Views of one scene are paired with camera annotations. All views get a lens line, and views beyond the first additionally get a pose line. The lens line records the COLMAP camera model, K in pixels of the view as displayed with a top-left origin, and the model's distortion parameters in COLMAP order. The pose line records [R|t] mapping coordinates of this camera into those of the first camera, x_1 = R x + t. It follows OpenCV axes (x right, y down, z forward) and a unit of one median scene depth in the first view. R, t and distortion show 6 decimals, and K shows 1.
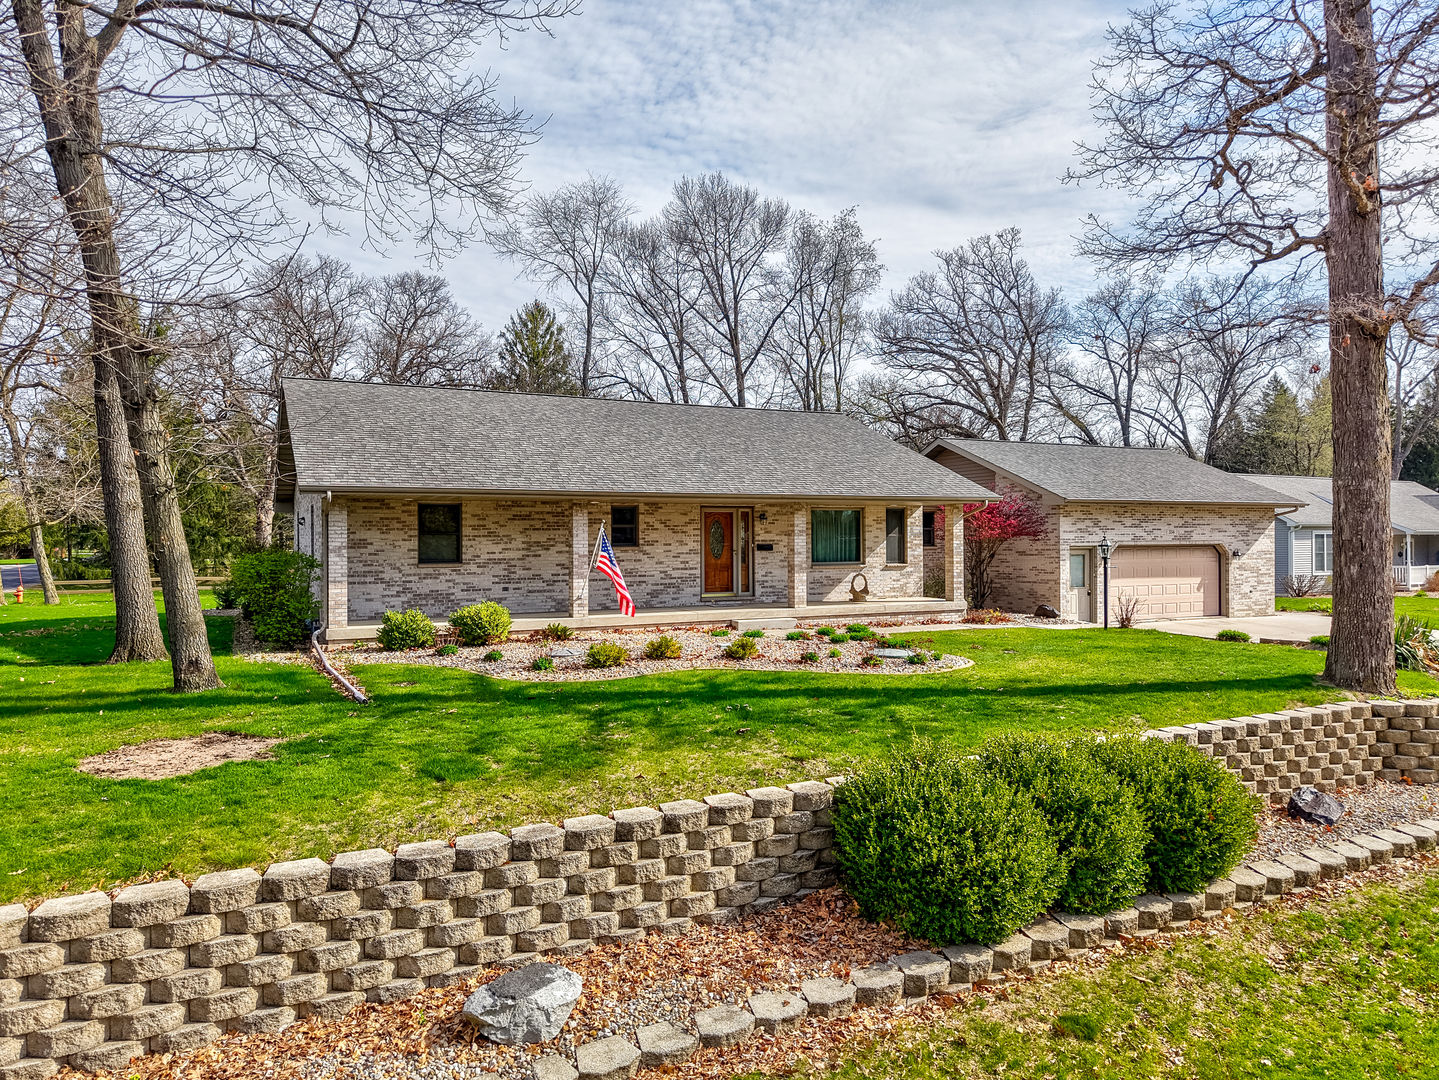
lens RADIAL K [[940.9, 0, 717.5], [0, 940.9, 529.9], [0, 0, 1]] dist [0.051574, -0.050624]
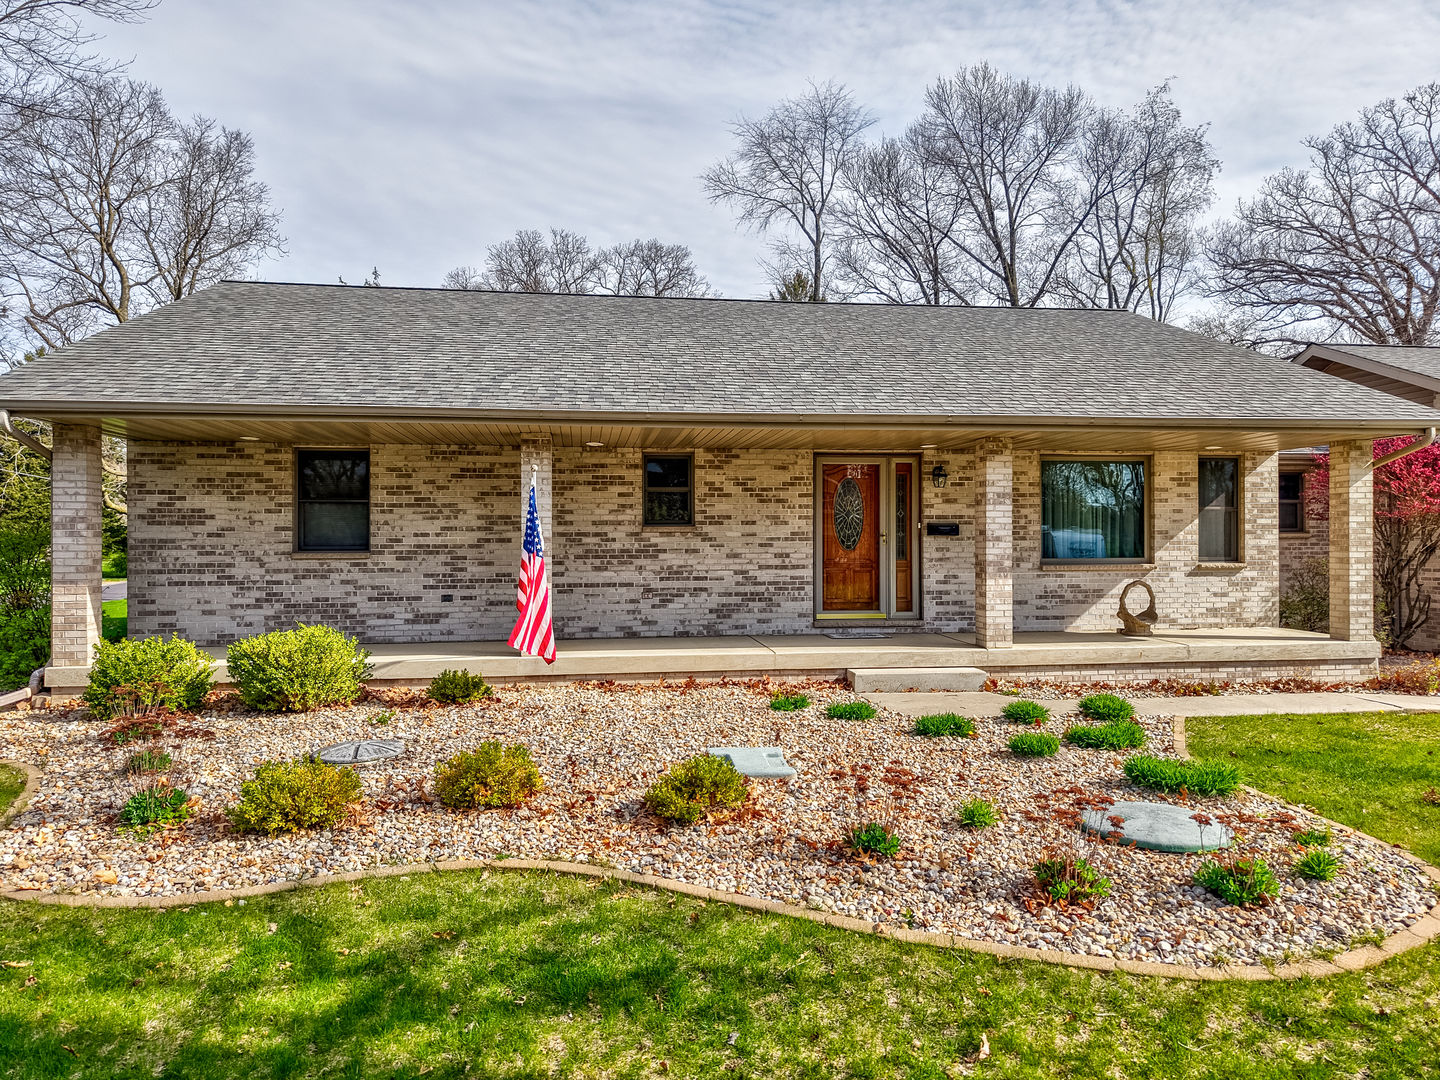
lens RADIAL K [[951.2, 0, 720.0], [0, 951.2, 540.0], [0, 0, 1]] dist [0.007979, 0.022623]
pose [[0.949901, 0.003223, -0.312536, 0.094115], [0.000315, 0.999936, 0.011270, 0.017498], [0.312552, -0.010804, 0.949839, 0.421309]]
